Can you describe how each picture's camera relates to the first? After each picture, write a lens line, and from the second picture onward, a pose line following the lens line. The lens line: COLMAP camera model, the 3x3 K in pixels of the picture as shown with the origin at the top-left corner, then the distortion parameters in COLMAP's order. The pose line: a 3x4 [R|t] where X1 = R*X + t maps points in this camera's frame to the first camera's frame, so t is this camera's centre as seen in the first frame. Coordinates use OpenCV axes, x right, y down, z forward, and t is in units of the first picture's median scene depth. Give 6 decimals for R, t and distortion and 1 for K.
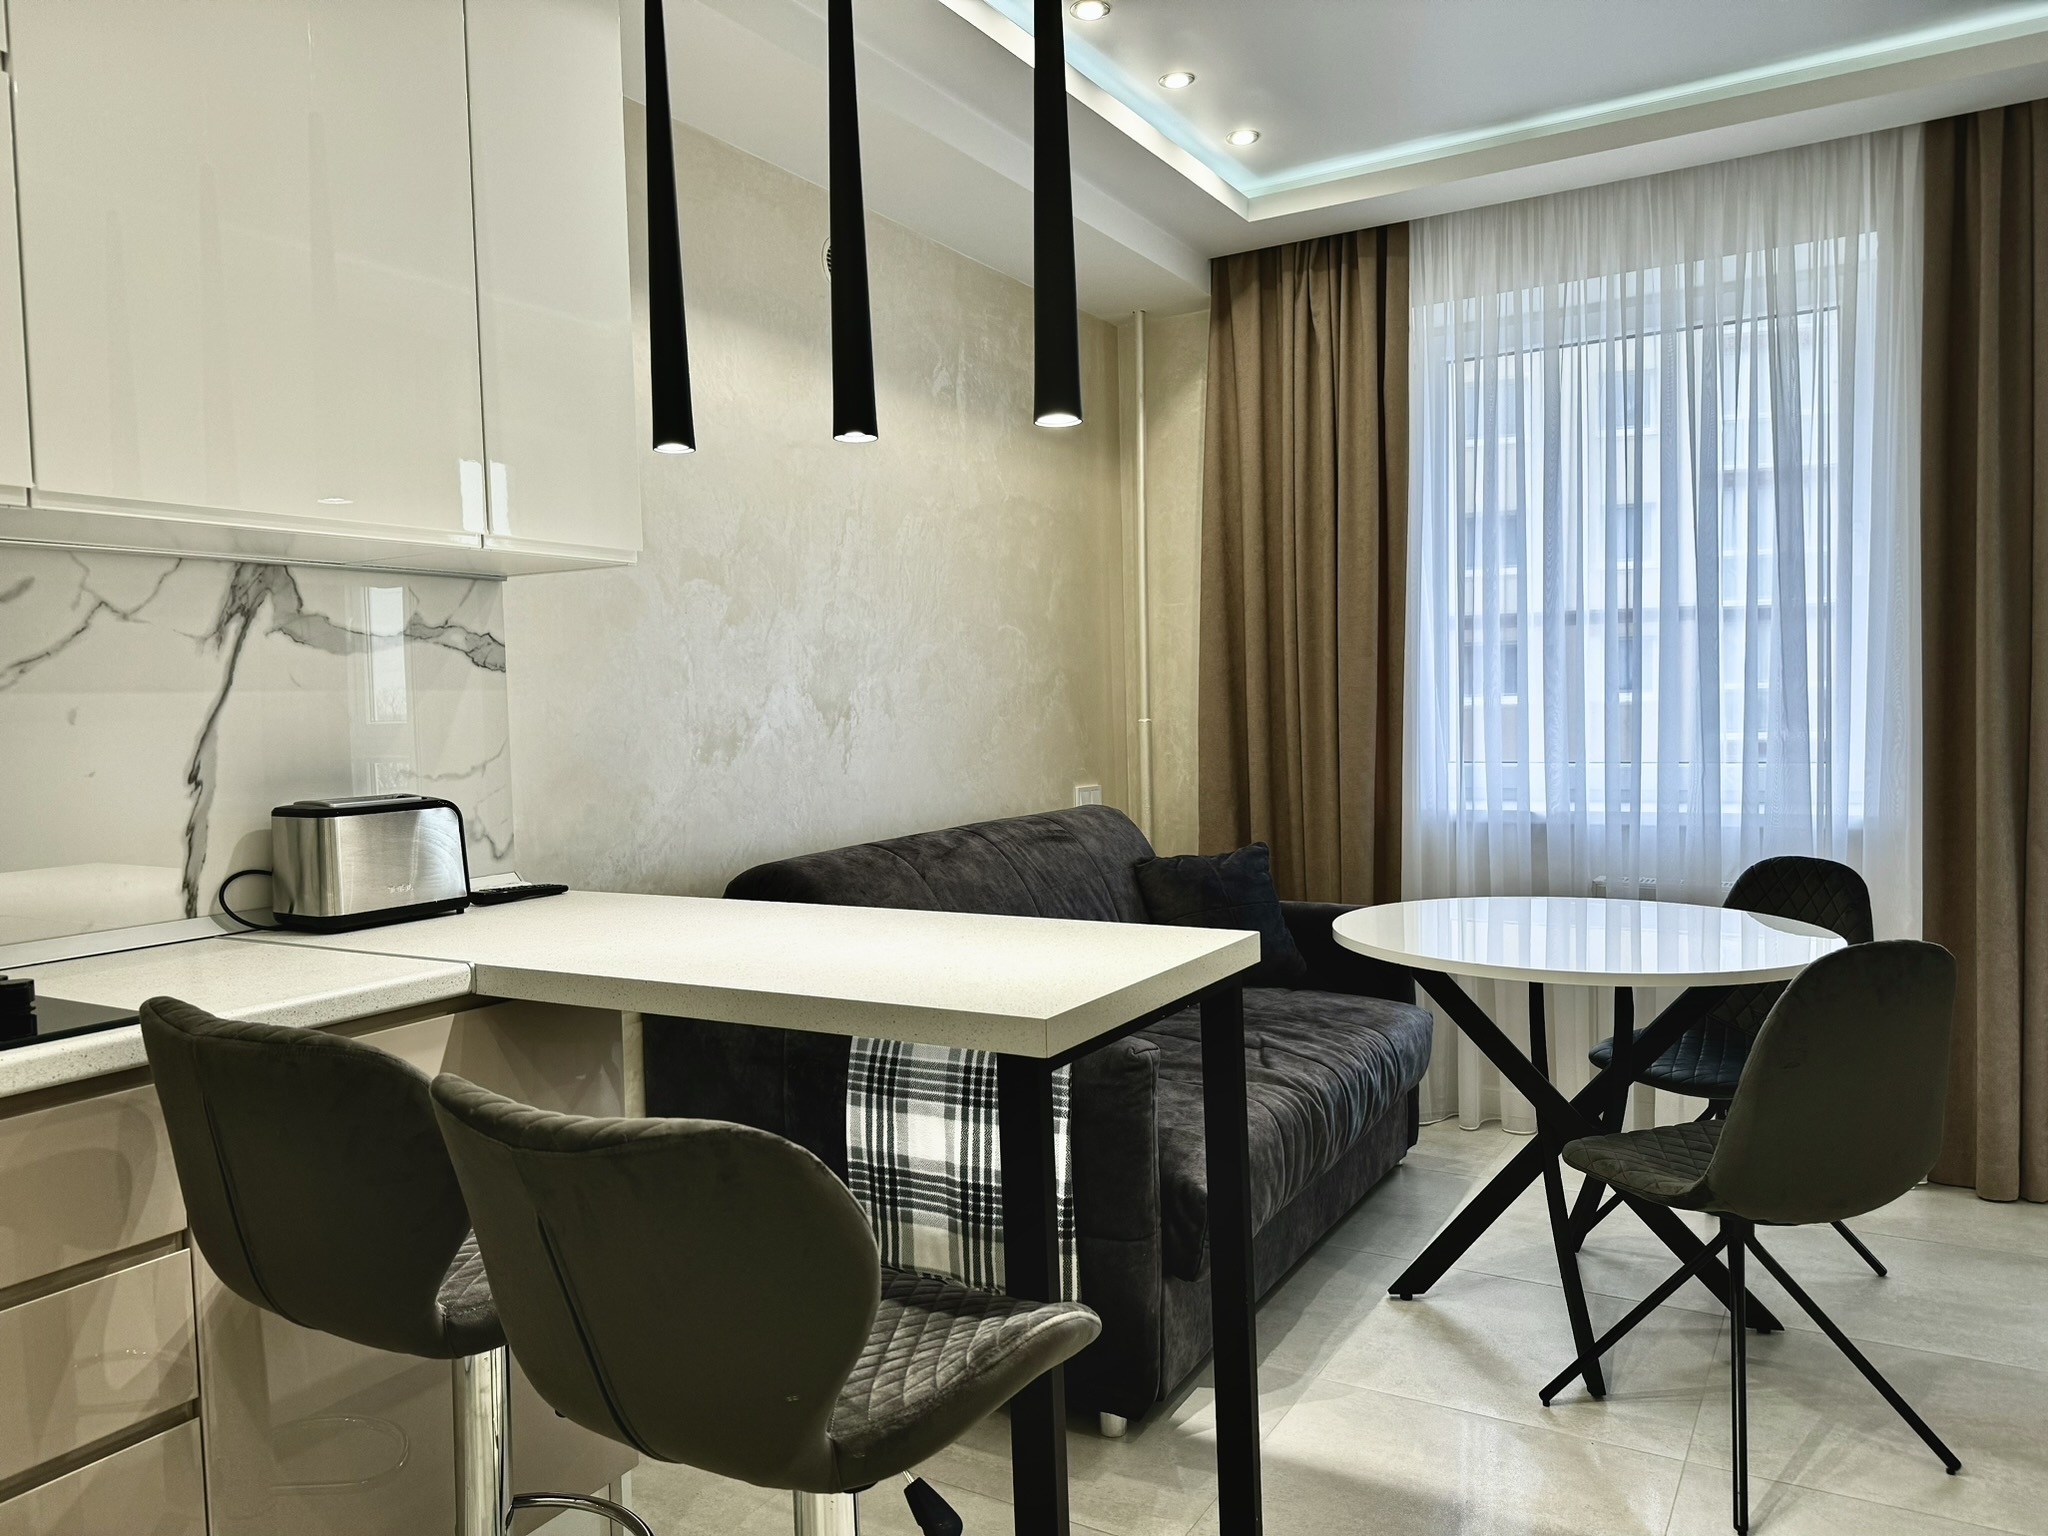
lens RADIAL K [[1441.1, 0, 1019.8], [0, 1441.1, 773.3], [0, 0, 1]] dist [0.068164, -0.083266]
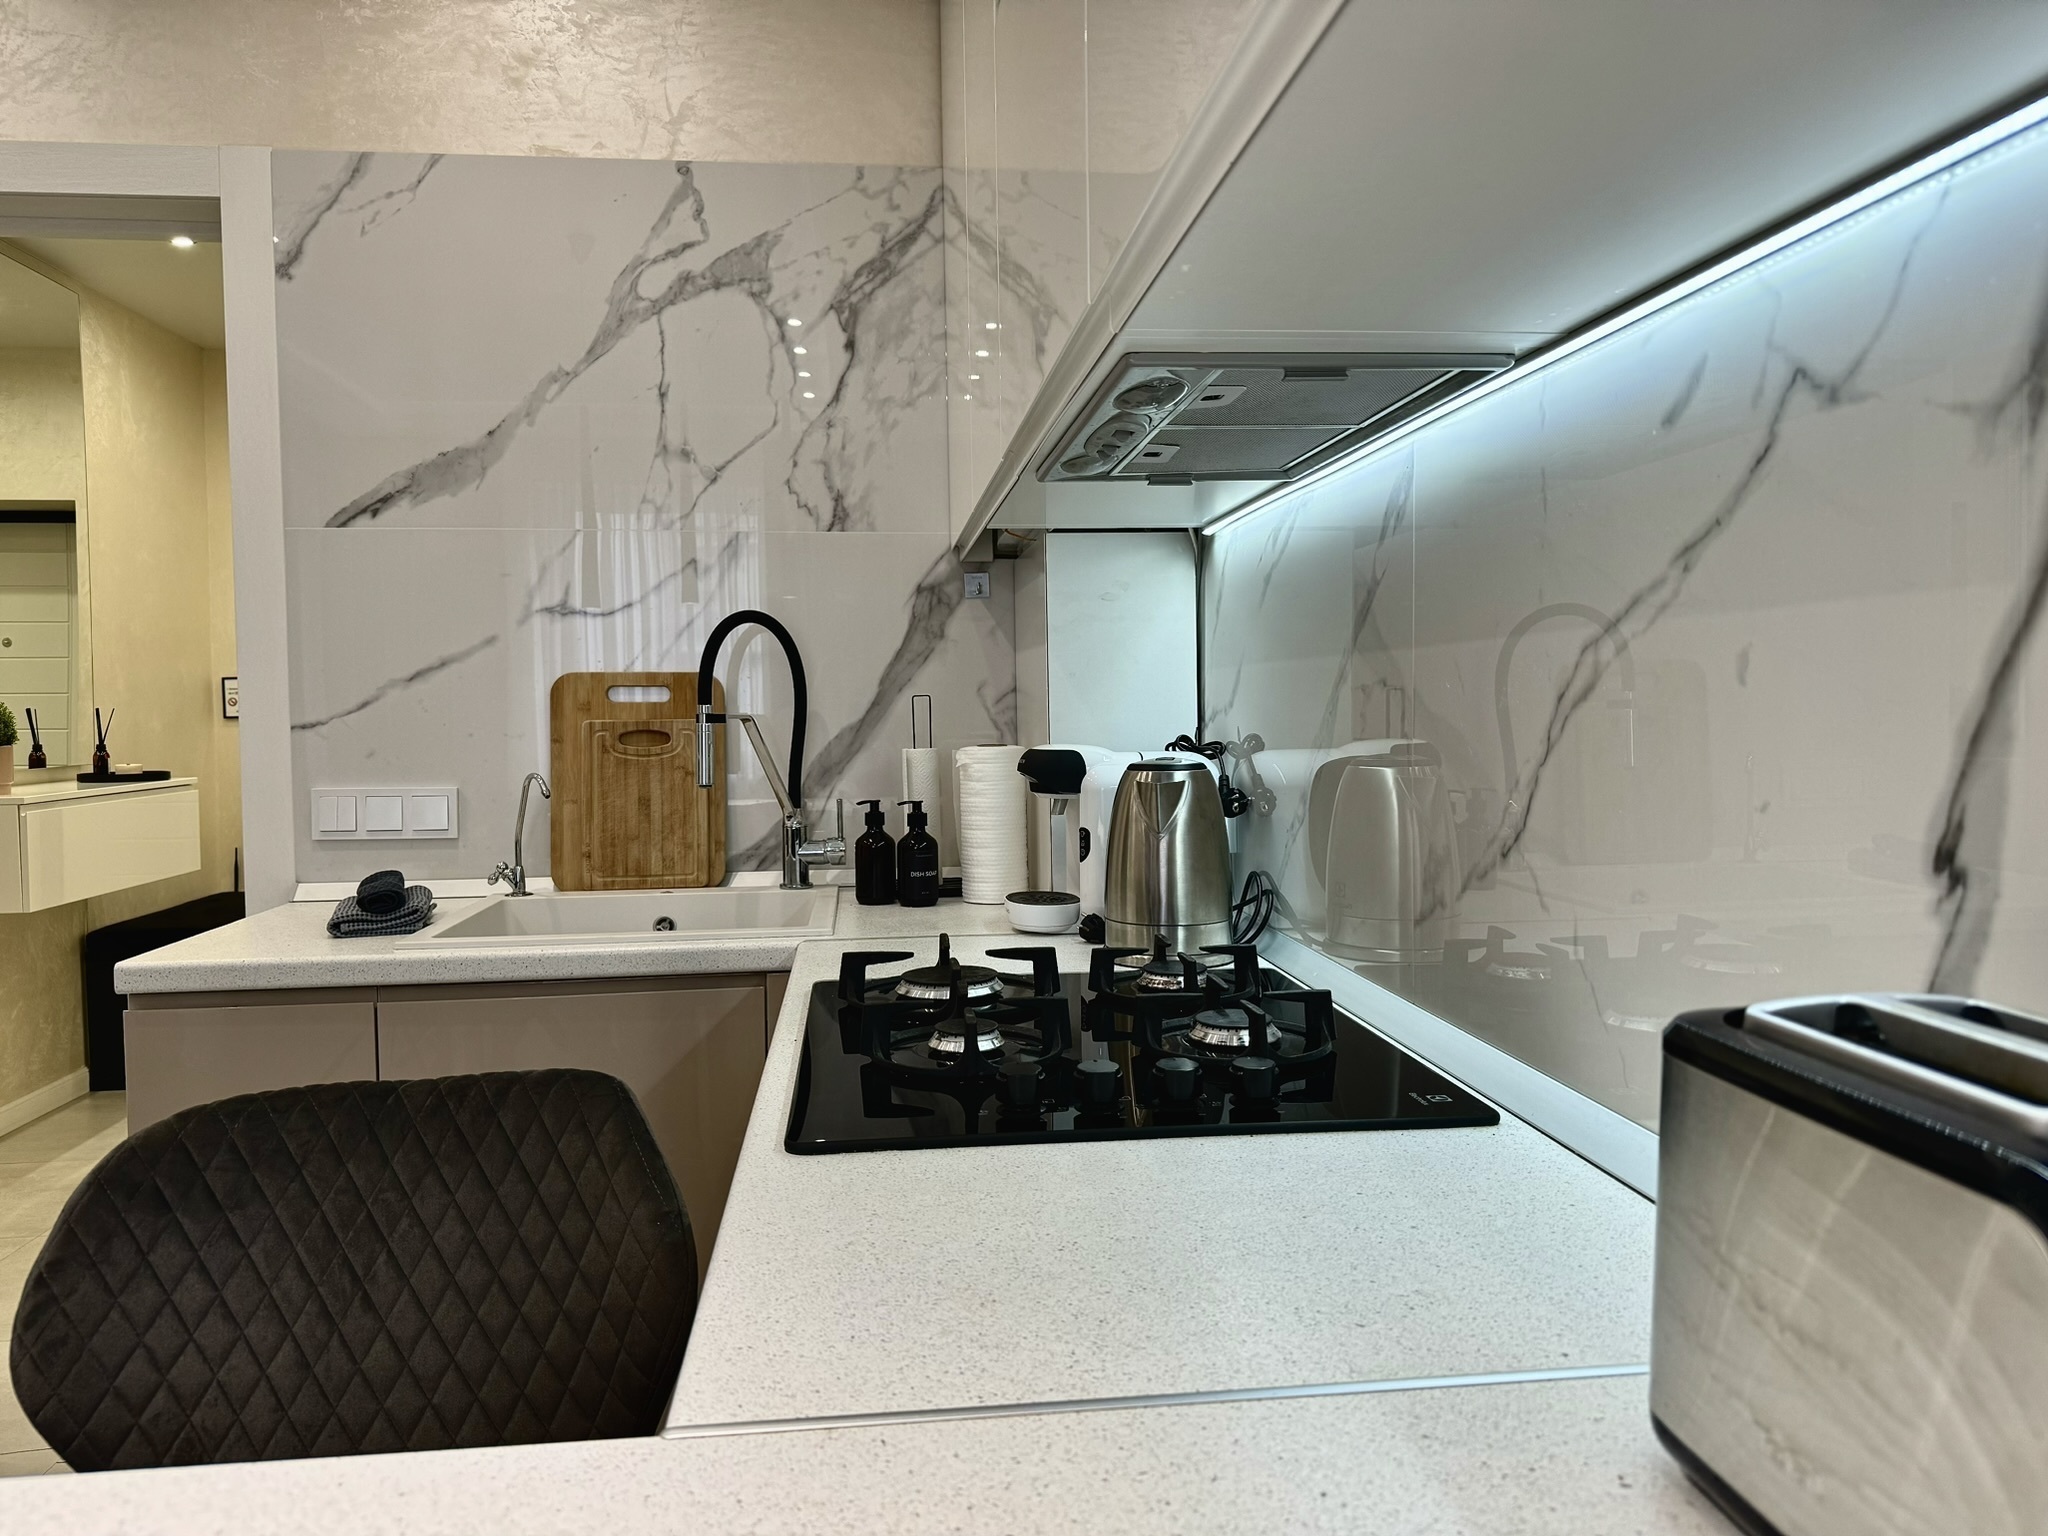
lens RADIAL K [[1441.1, 0, 1025.3], [0, 1441.1, 773.2], [0, 0, 1]] dist [0.068164, -0.083266]
pose [[-0.794789, 0.064825, -0.603414, -0.147679], [0.004100, 0.994830, 0.101475, -0.033606], [0.606872, 0.078177, -0.790946, 0.788986]]
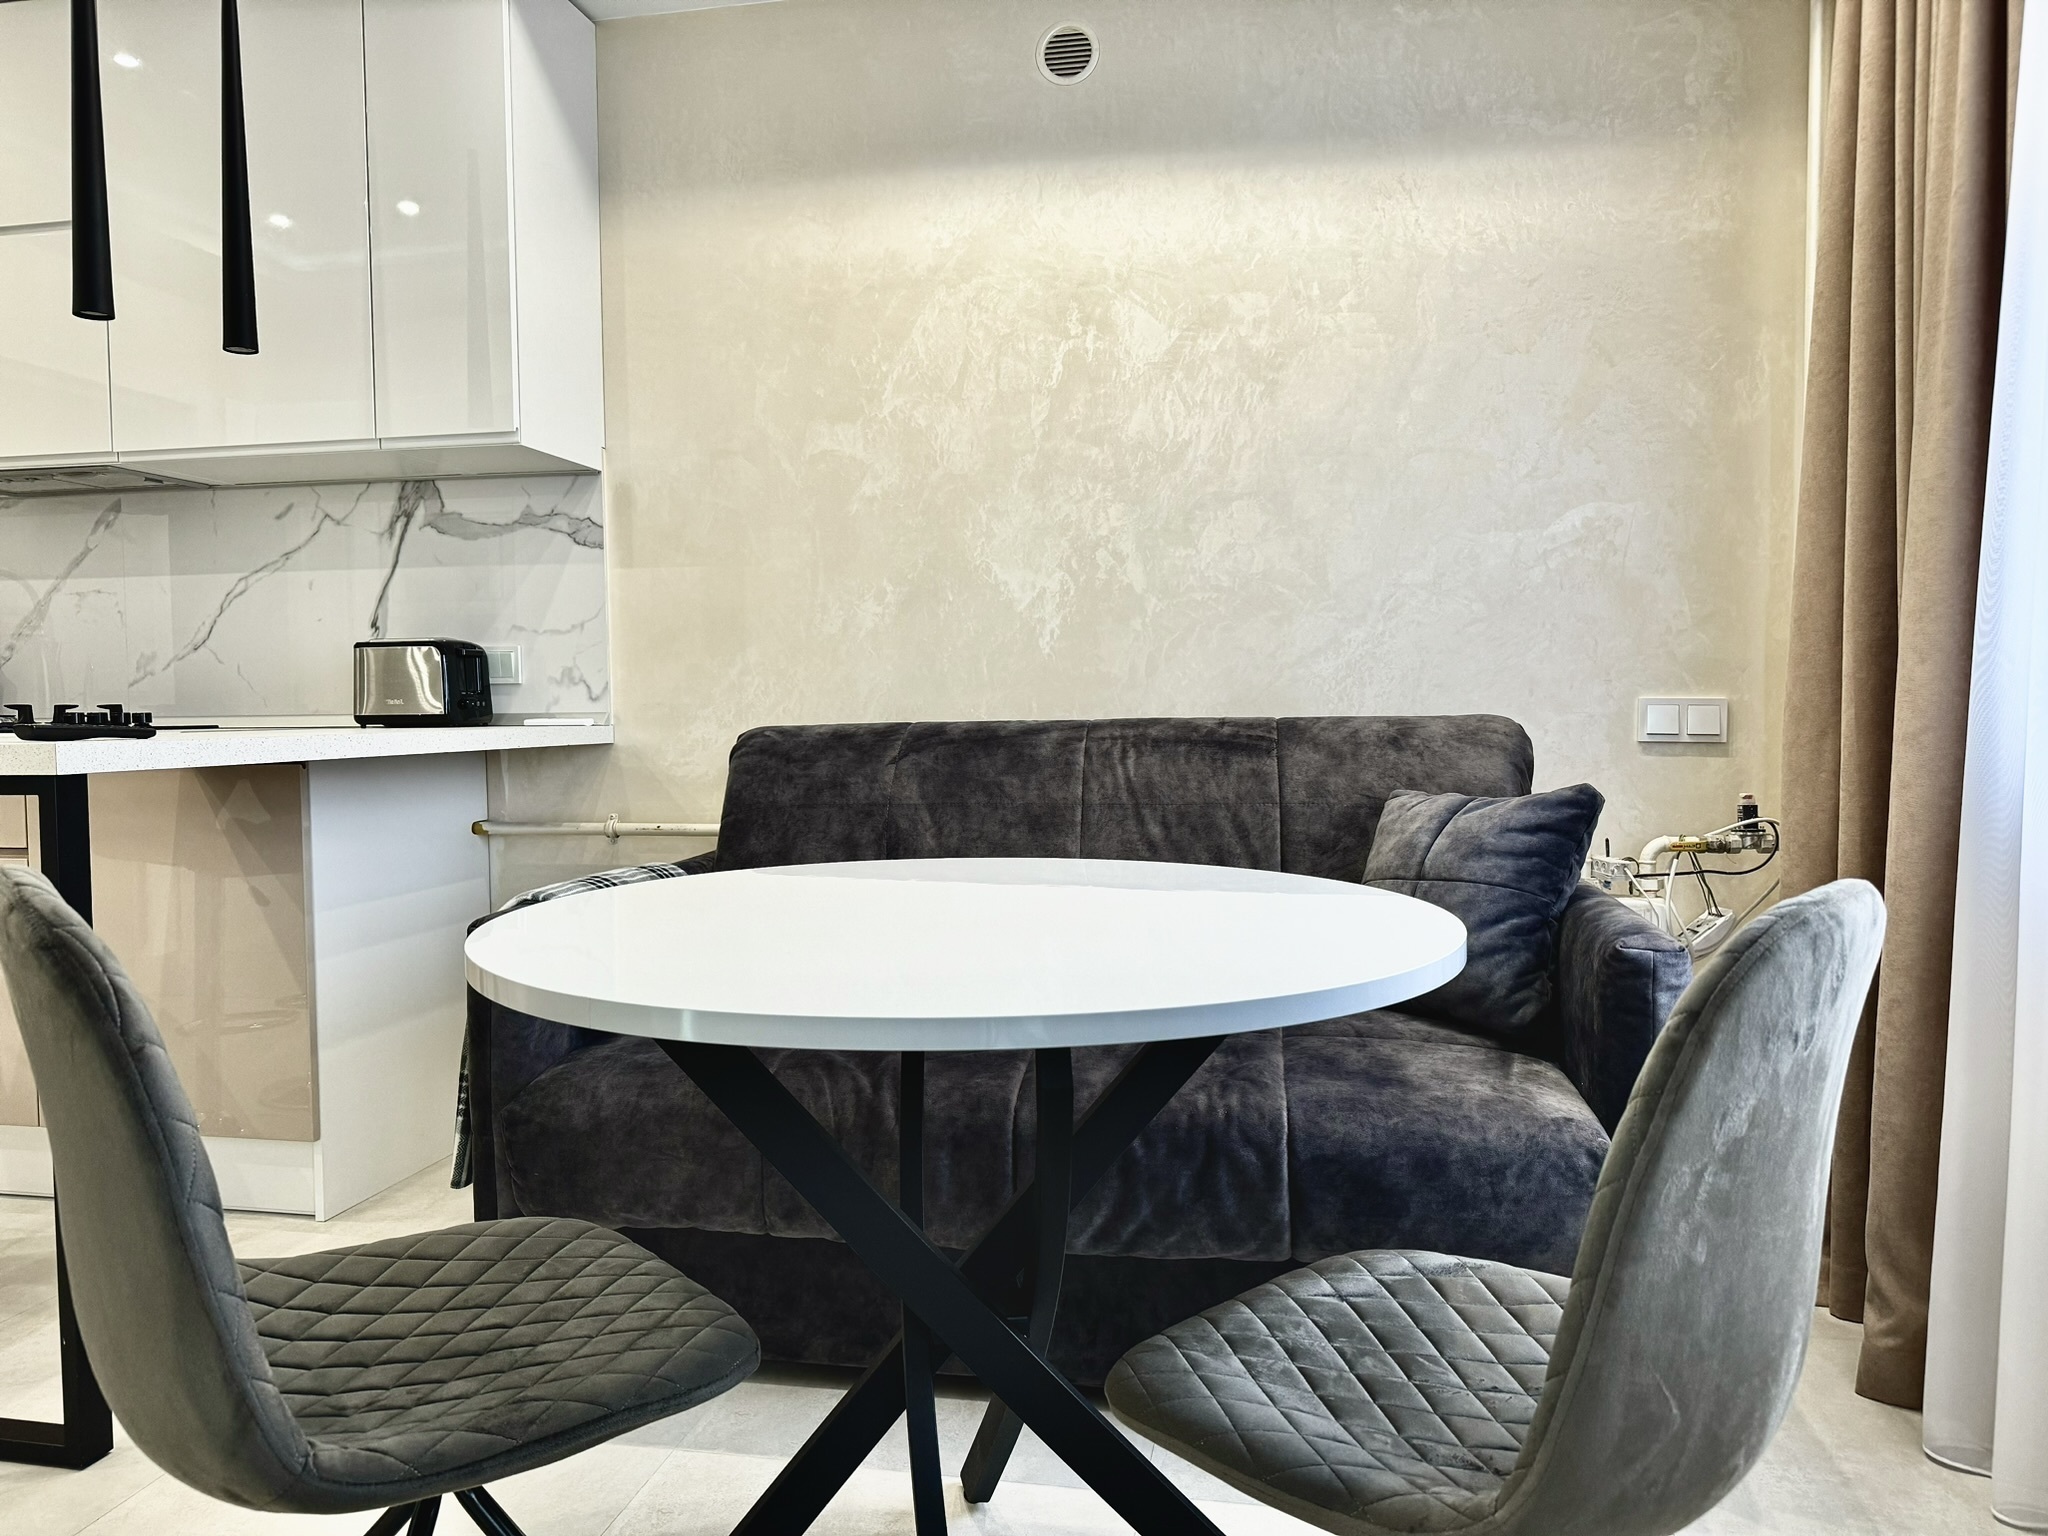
lens RADIAL K [[1441.1, 0, 985.0], [0, 1441.1, 788.7], [0, 0, 1]] dist [0.068164, -0.083266]
pose [[0.317949, 0.076476, -0.945018, 0.784183], [-0.046022, 0.996811, 0.065184, 0.032262], [0.946990, 0.022767, 0.320455, 0.784285]]
